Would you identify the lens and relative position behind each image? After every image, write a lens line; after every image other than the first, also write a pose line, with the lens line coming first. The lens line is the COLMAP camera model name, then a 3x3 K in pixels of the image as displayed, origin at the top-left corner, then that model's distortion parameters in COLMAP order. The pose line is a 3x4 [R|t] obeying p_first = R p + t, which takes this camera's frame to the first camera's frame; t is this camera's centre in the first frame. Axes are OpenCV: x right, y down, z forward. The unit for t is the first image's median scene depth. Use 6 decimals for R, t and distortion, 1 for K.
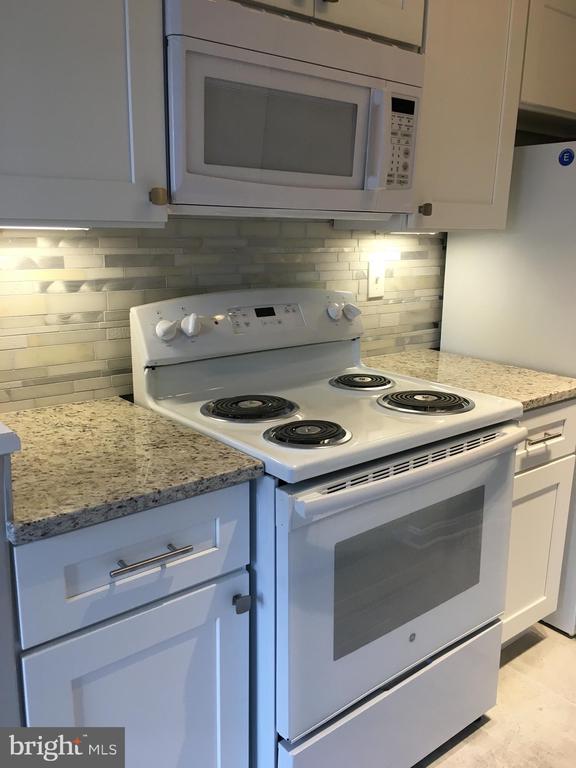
lens RADIAL K [[648.5, 0, 288.0], [0, 648.5, 384.0], [0, 0, 1]] dist [0.059641, -0.060225]
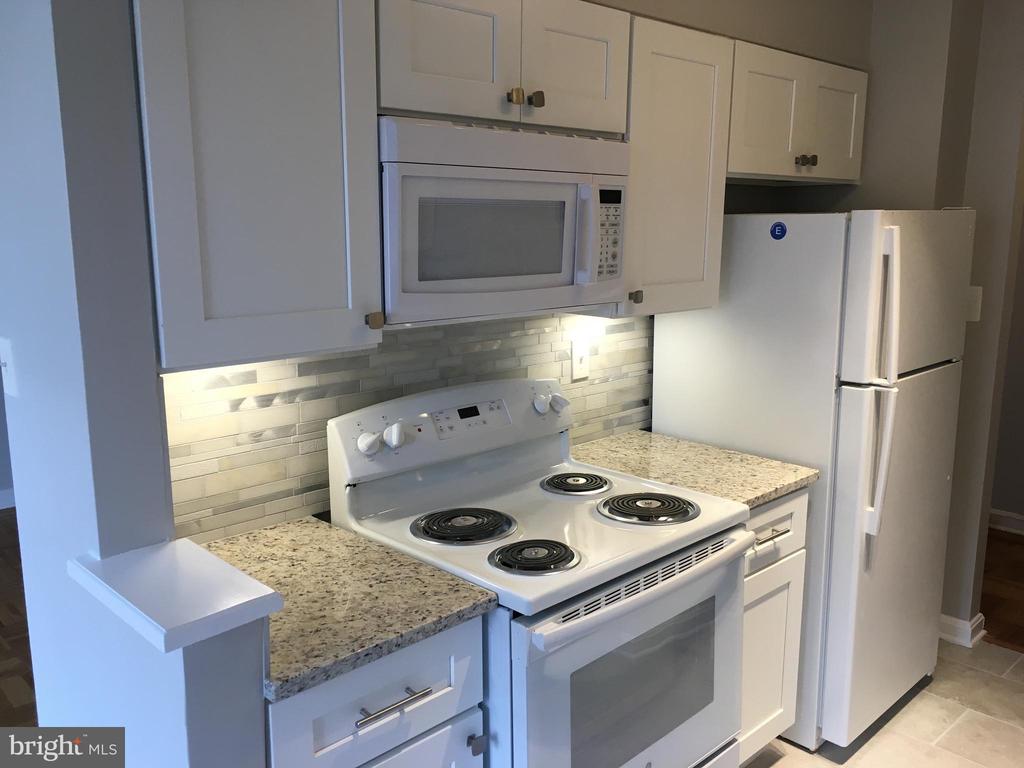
lens RADIAL K [[864.7, 0, 512.0], [0, 864.7, 384.0], [0, 0, 1]] dist [0.059641, -0.060225]
pose [[0.995083, -0.032630, 0.093517, -0.096181], [0.037348, 0.998093, -0.049157, -0.097771], [-0.091735, 0.052408, 0.994403, -0.235370]]
